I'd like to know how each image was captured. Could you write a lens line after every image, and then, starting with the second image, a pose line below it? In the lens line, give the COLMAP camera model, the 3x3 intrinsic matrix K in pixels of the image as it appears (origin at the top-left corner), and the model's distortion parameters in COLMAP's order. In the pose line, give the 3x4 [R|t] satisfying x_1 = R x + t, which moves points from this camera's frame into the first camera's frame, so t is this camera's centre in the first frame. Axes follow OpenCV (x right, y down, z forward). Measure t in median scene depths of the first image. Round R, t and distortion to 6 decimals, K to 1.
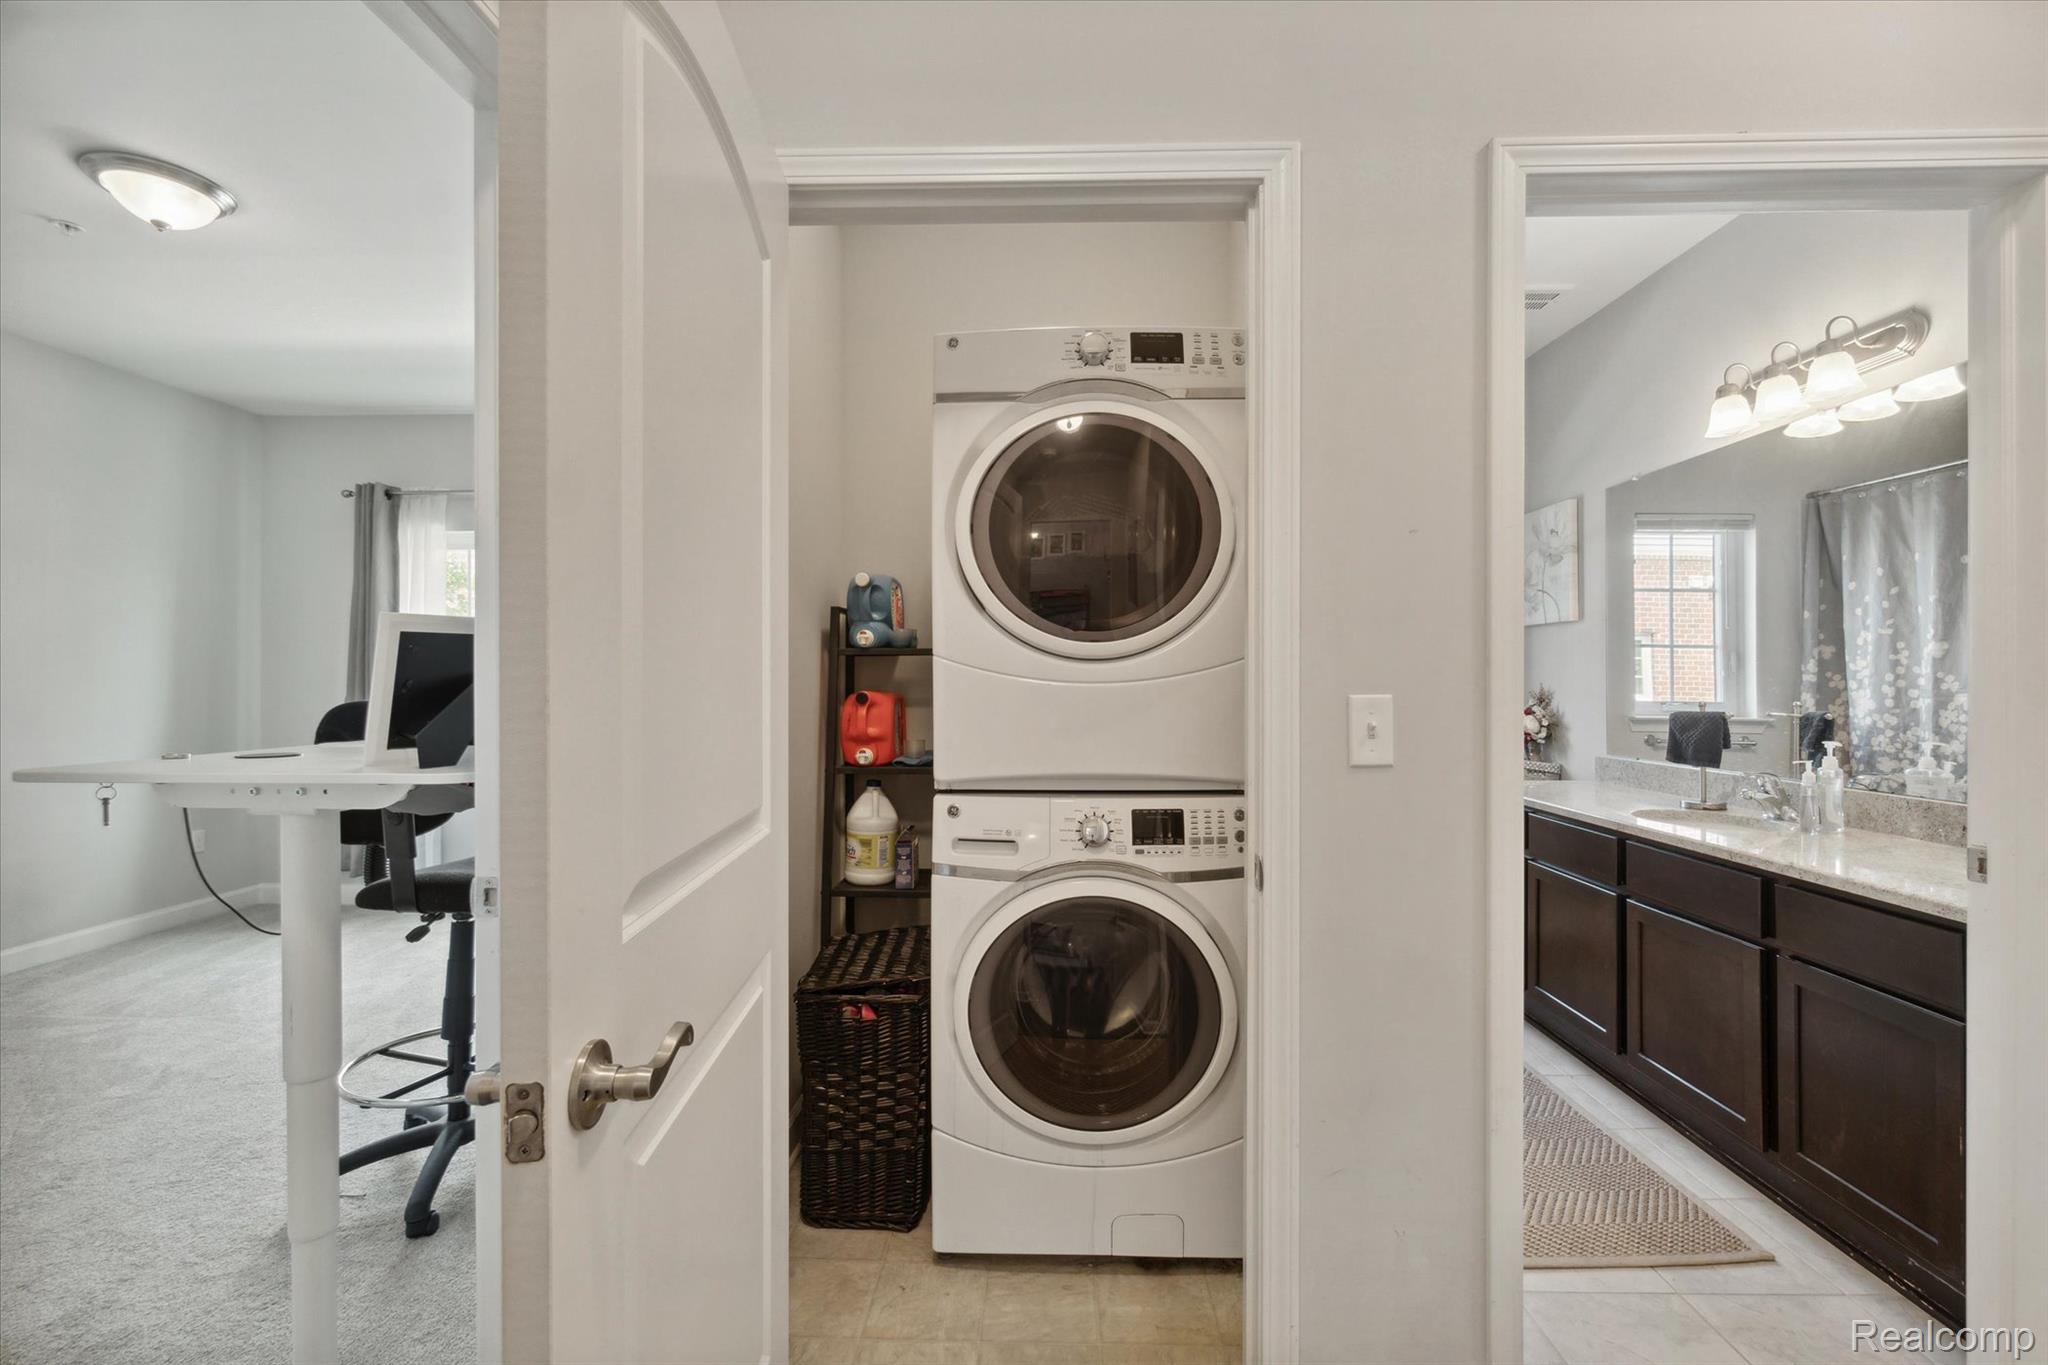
lens RADIAL K [[896.0, 0, 1030.2], [0, 896.0, 676.7], [0, 0, 1]] dist [-0.000838, 0.000267]
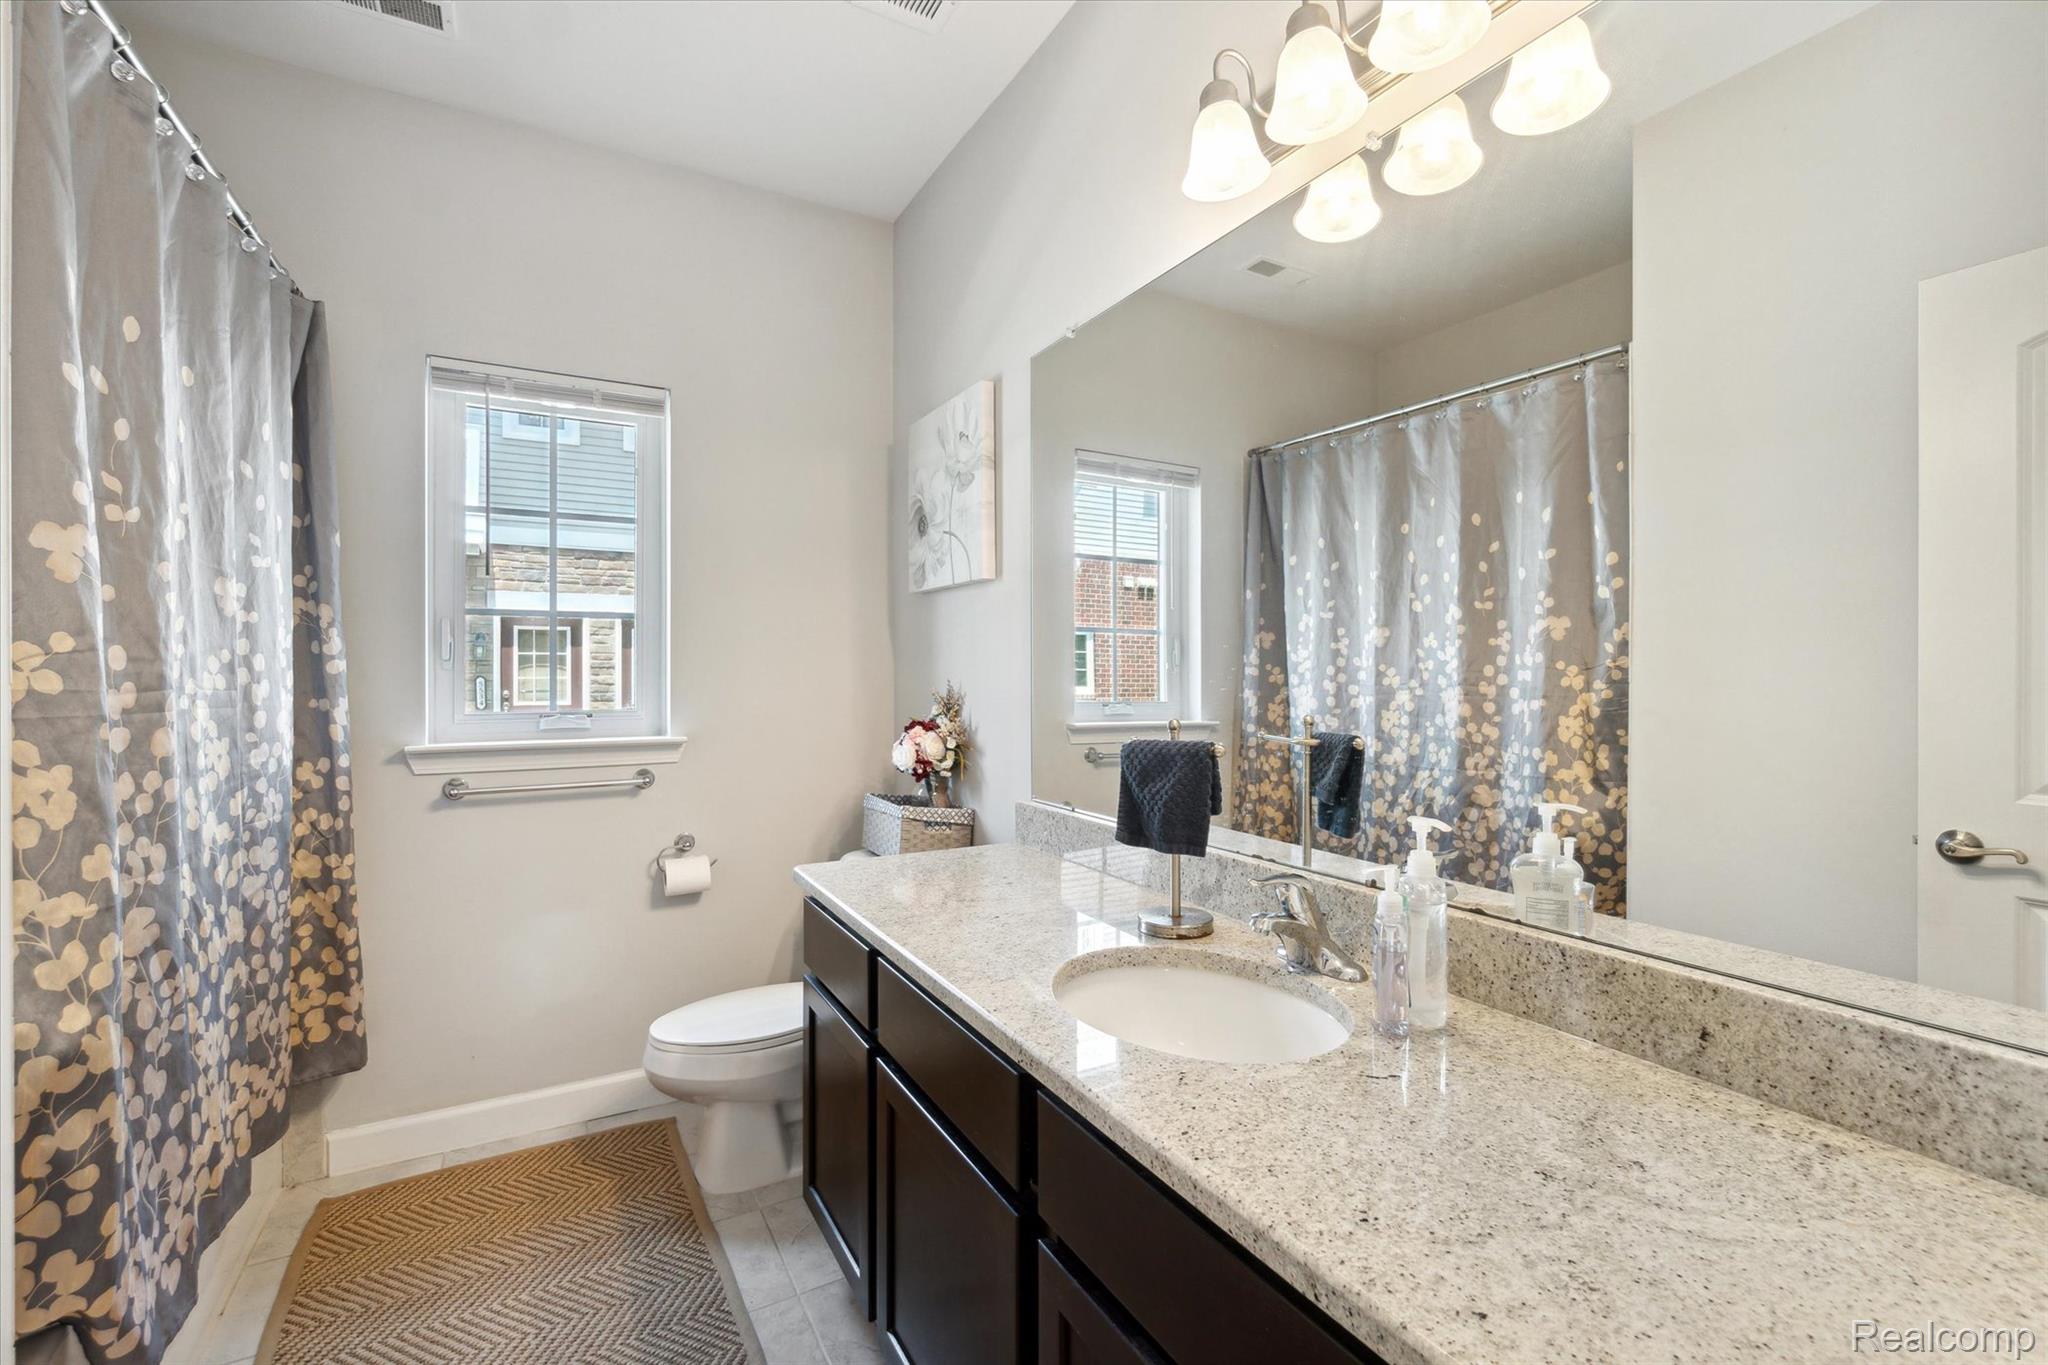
lens RADIAL K [[896.0, 0, 1023.3], [0, 896.0, 678.4], [0, 0, 1]] dist [-0.000838, 0.000267]
pose [[0.864612, -0.004771, 0.502417, 0.304405], [-0.000679, 0.999943, 0.010664, -0.000698], [-0.502439, -0.009562, 0.864560, 0.436098]]
